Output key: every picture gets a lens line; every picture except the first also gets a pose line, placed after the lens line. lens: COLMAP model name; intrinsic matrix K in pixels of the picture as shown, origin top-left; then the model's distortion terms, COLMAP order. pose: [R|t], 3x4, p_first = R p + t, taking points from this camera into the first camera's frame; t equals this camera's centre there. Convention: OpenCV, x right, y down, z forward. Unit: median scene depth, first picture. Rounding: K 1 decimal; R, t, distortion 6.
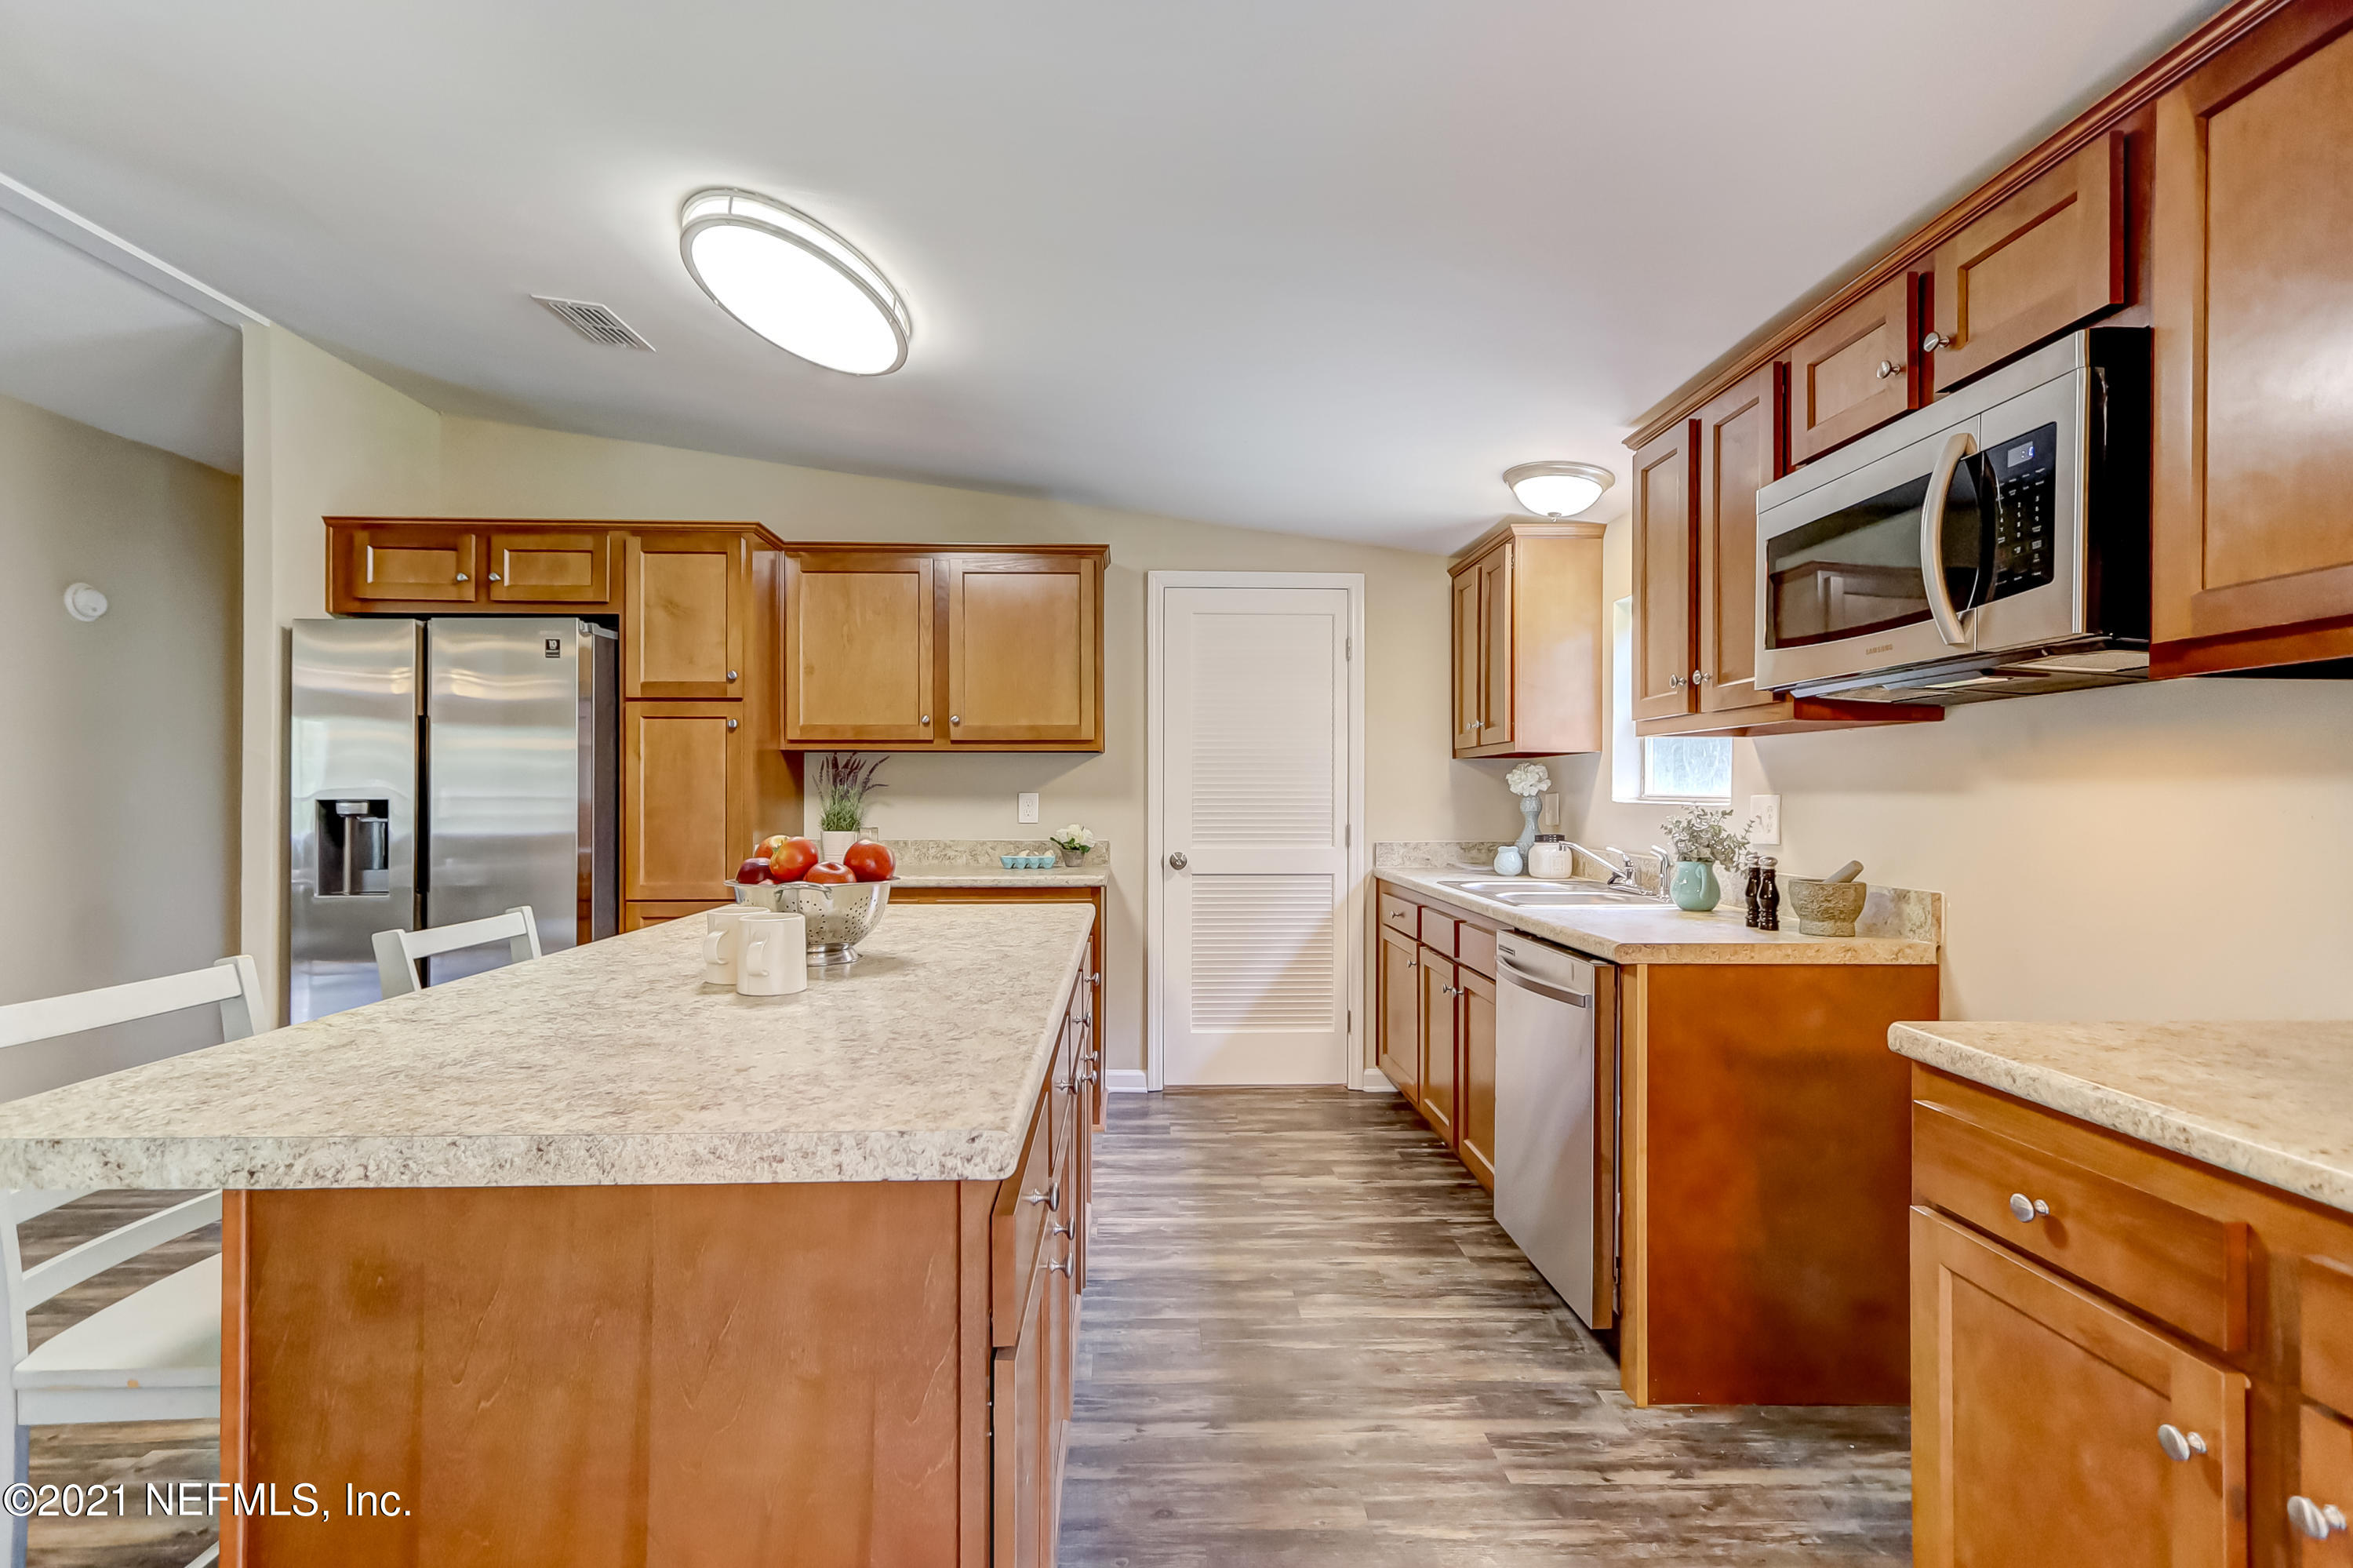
lens RADIAL K [[1080.8, 0, 1160.5], [0, 1080.8, 789.0], [0, 0, 1]] dist [0.000167, 0.000280]
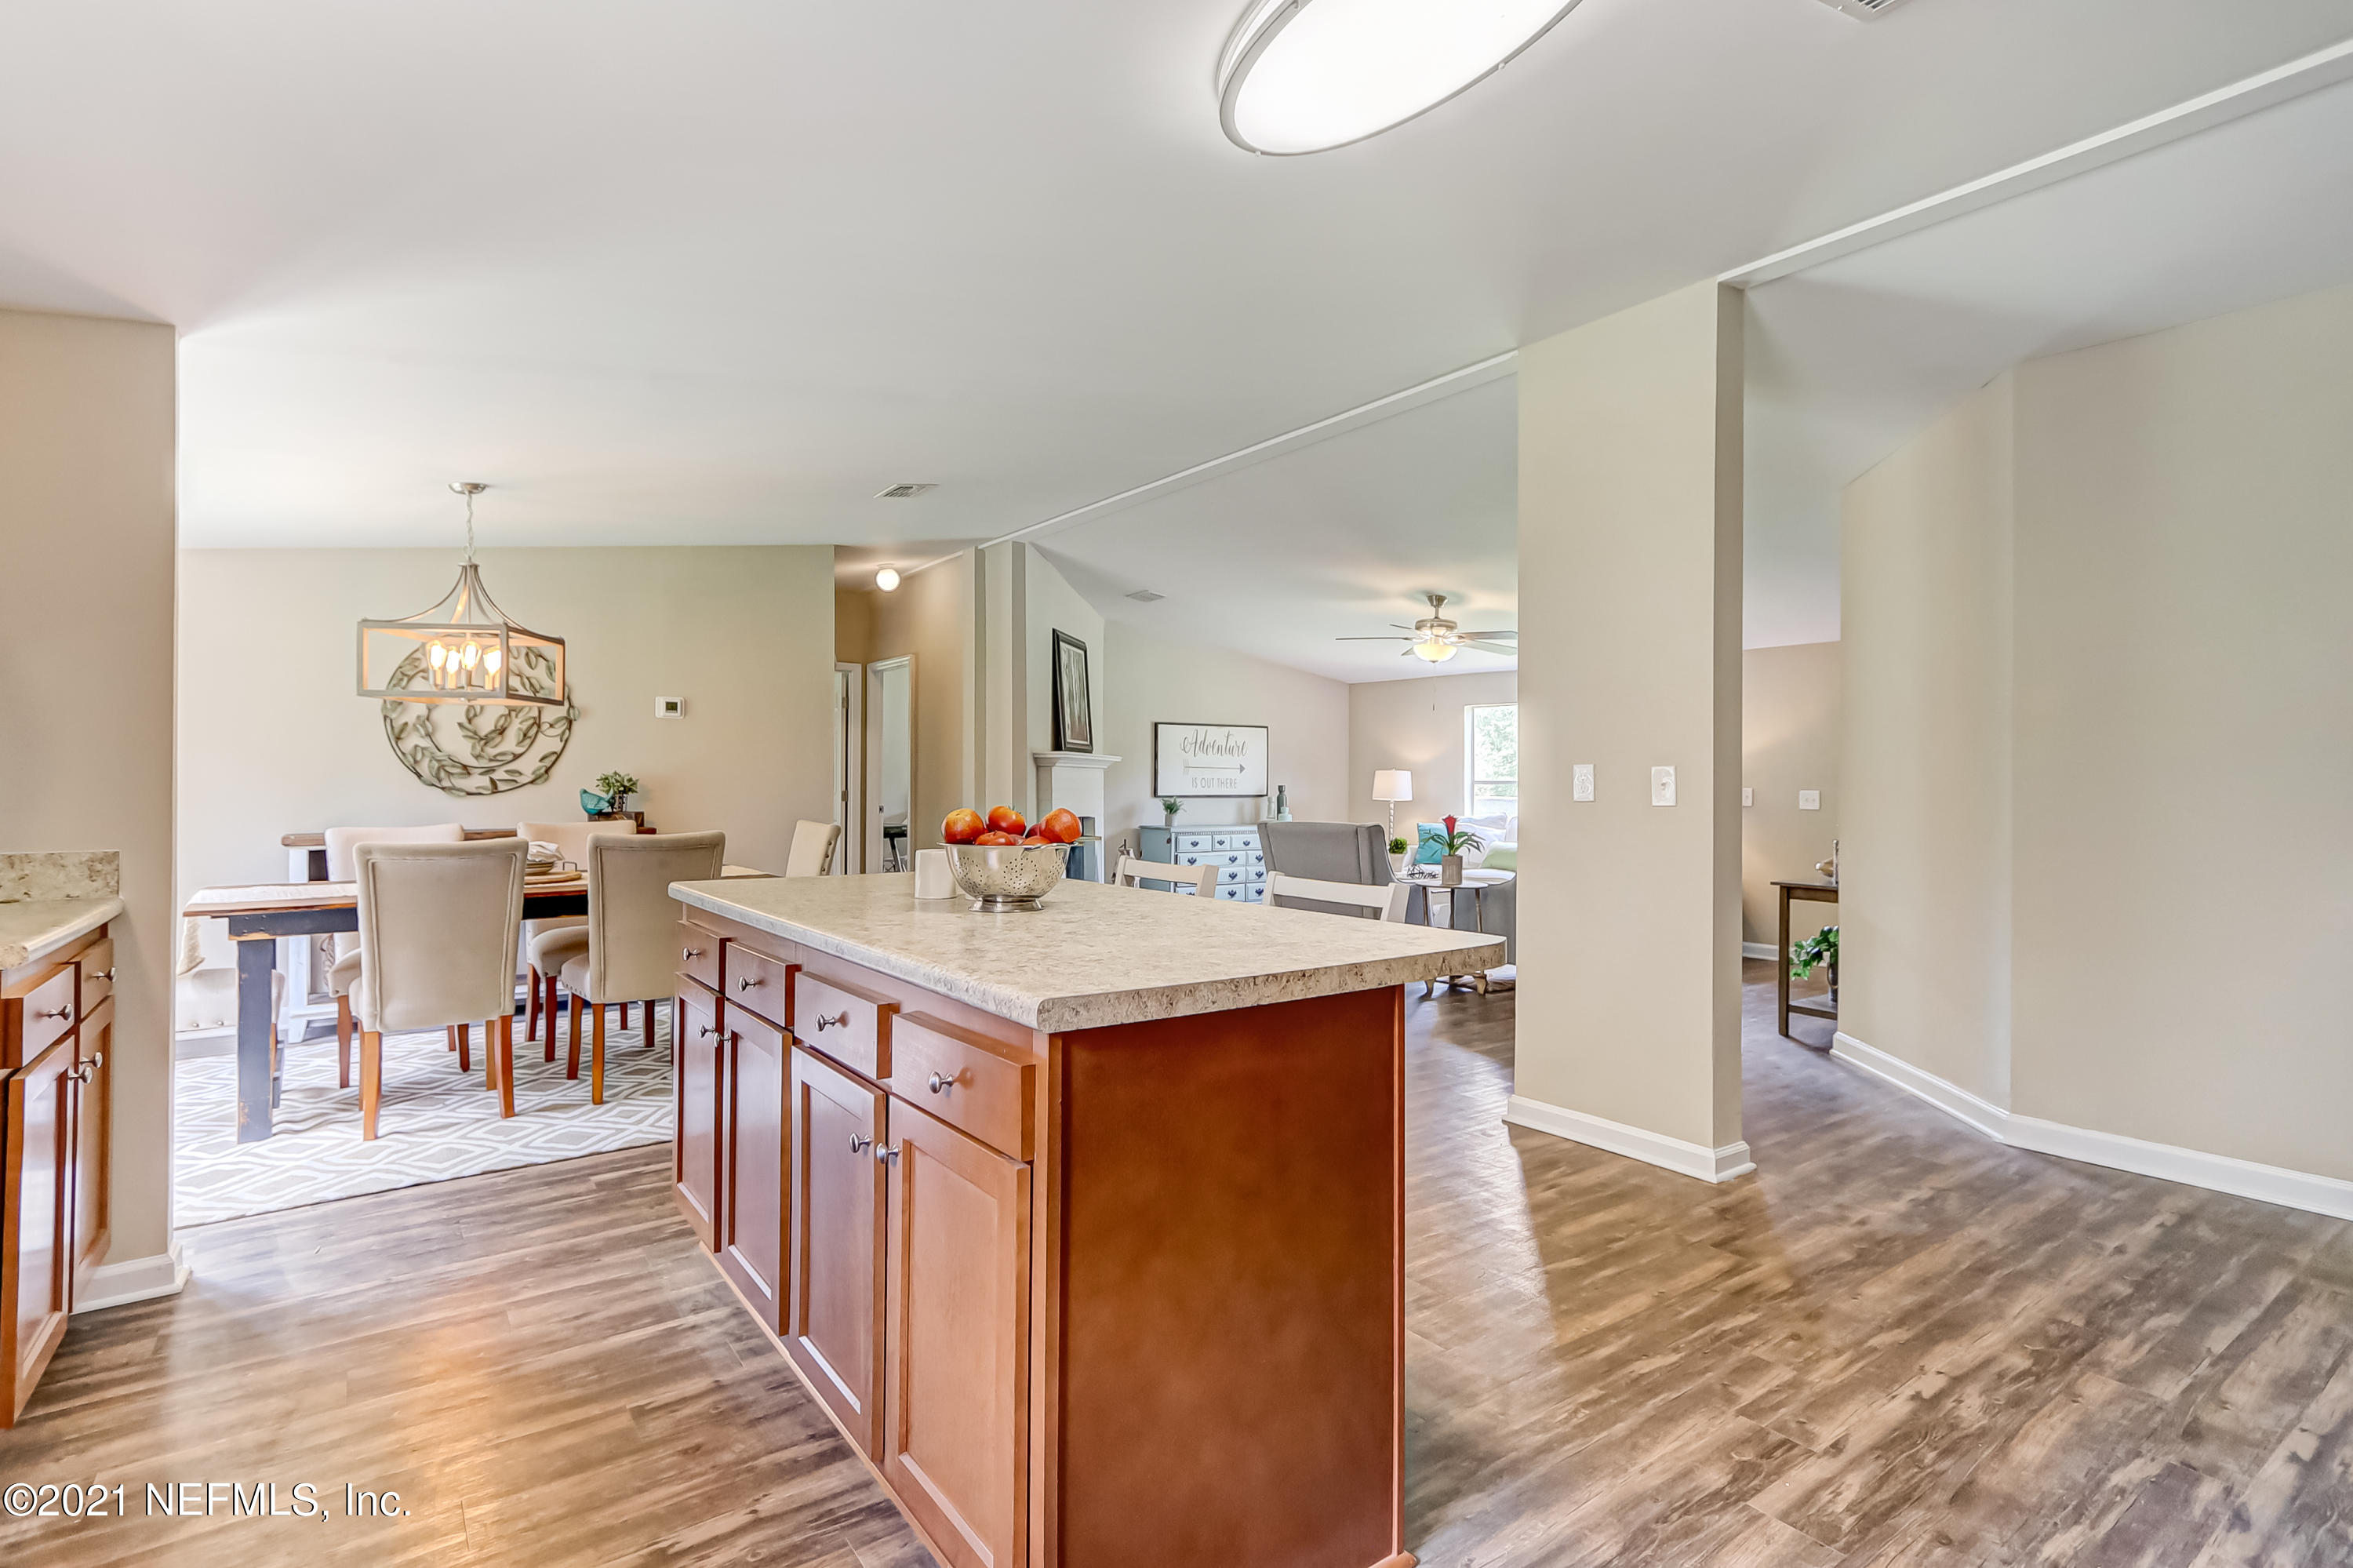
lens RADIAL K [[1101.5, 0, 1143.8], [0, 1101.5, 773.3], [0, 0, 1]] dist [-0.004178, -0.000903]
pose [[-0.827438, -0.011295, -0.561443, 0.226275], [-0.008291, 0.999934, -0.007898, 0.022156], [0.561496, -0.001880, -0.827478, 1.967014]]
